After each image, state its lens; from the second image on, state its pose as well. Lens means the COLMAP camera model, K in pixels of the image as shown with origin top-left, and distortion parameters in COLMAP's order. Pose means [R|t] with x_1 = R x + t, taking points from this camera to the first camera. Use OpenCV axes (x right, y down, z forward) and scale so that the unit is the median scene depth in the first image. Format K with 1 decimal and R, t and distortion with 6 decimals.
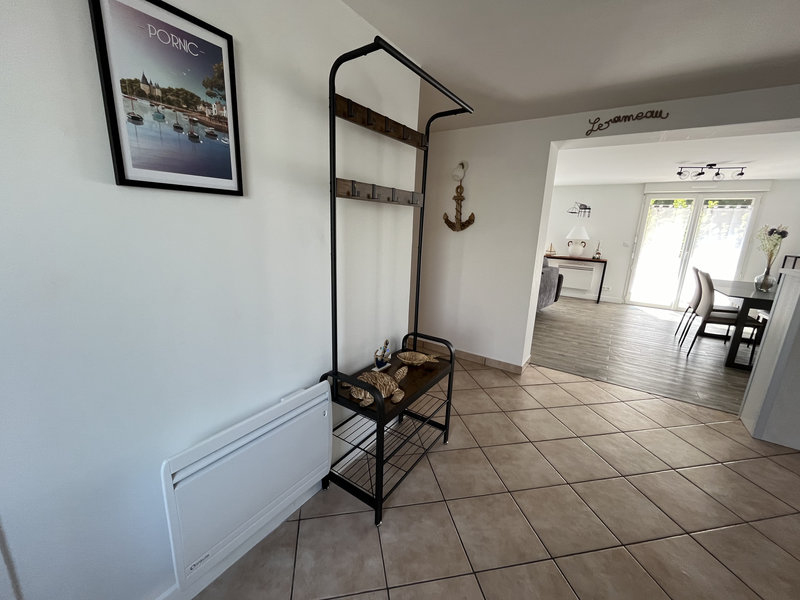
lens RADIAL K [[324.5, 0, 394.6], [0, 324.5, 299.7], [0, 0, 1]] dist [-0.002329, 0.000022]
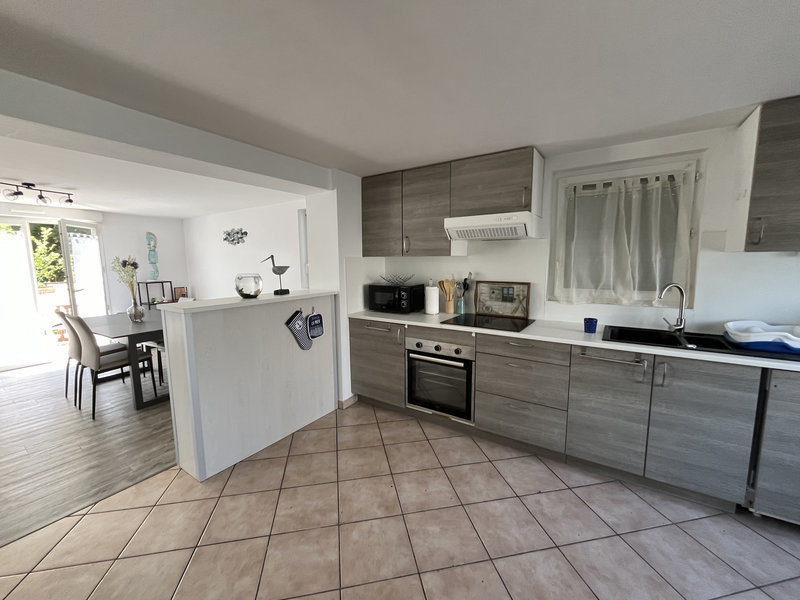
lens RADIAL K [[324.5, 0, 394.6], [0, 324.5, 299.7], [0, 0, 1]] dist [-0.002329, 0.000022]
pose [[-0.002534, -0.158685, 0.987326, 0.158349], [0.240232, 0.958319, 0.154640, -0.055388], [-0.970712, 0.237579, 0.035693, 0.178495]]
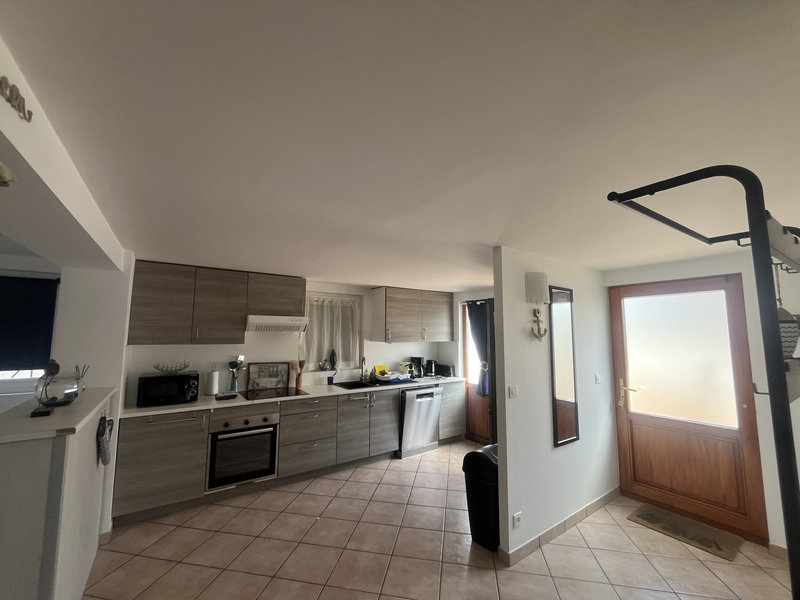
lens RADIAL K [[324.5, 0, 394.6], [0, 324.5, 299.7], [0, 0, 1]] dist [-0.002329, 0.000022]
pose [[-0.929834, -0.001427, 0.367975, 0.172874], [0.046120, 0.991655, 0.120386, -0.223254], [-0.365076, 0.128910, -0.922009, 0.738824]]
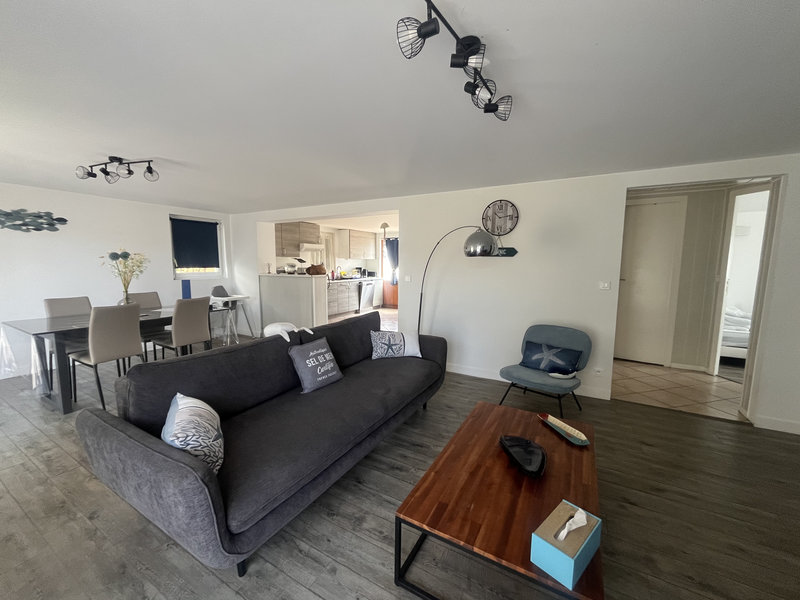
lens RADIAL K [[324.5, 0, 394.6], [0, 324.5, 299.7], [0, 0, 1]] dist [-0.002329, 0.000022]
pose [[-0.996677, -0.033206, -0.074374, 0.477414], [-0.056117, 0.941771, 0.331540, -0.432705], [0.059035, 0.334612, -0.940505, 1.946395]]
